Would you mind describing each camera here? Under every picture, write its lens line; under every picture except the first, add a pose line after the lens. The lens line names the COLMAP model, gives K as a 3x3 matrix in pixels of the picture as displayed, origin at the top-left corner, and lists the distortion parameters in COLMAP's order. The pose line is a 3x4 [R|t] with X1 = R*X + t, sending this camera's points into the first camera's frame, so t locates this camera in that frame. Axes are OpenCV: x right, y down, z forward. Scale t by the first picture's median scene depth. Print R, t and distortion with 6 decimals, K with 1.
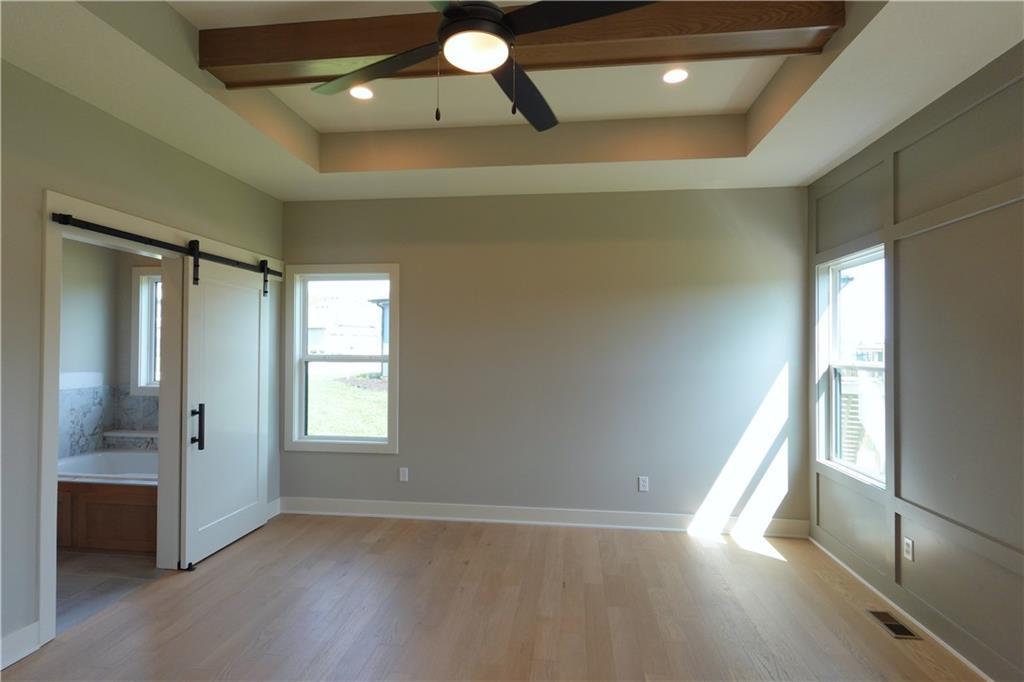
lens RADIAL K [[517.9, 0, 510.4], [0, 517.9, 339.6], [0, 0, 1]] dist [-0.004775, 0.000612]
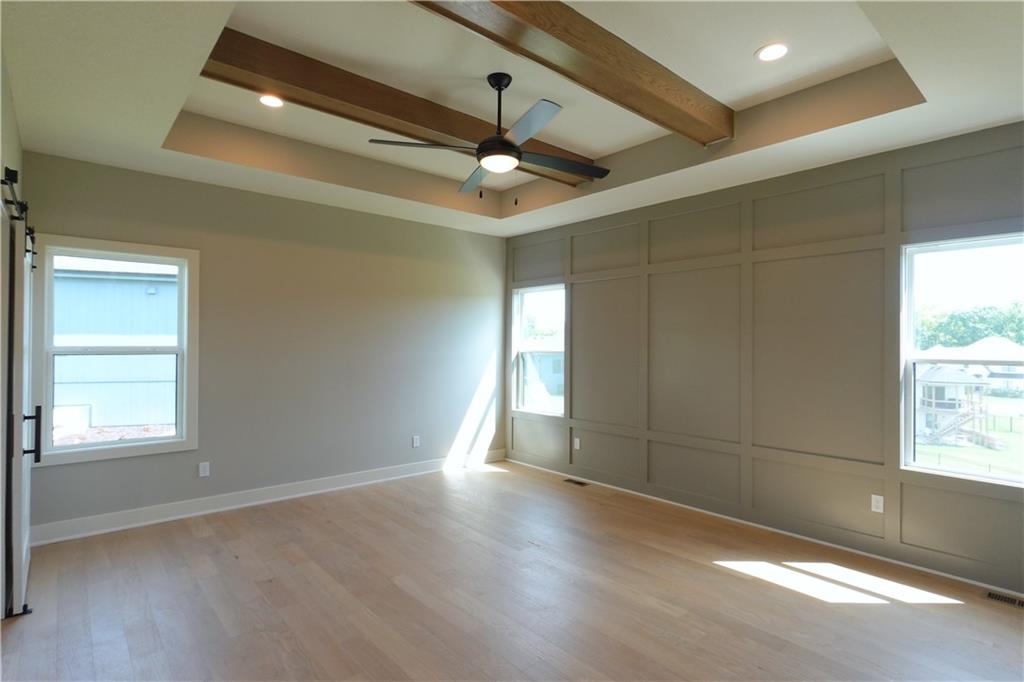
lens RADIAL K [[514.8, 0, 508.7], [0, 514.8, 343.8], [0, 0, 1]] dist [-0.001672, 0.000064]
pose [[0.672523, -0.000581, 0.740076, -0.600558], [-0.013120, 0.999833, 0.012707, 0.006406], [-0.739960, -0.018255, 0.672404, -0.072761]]
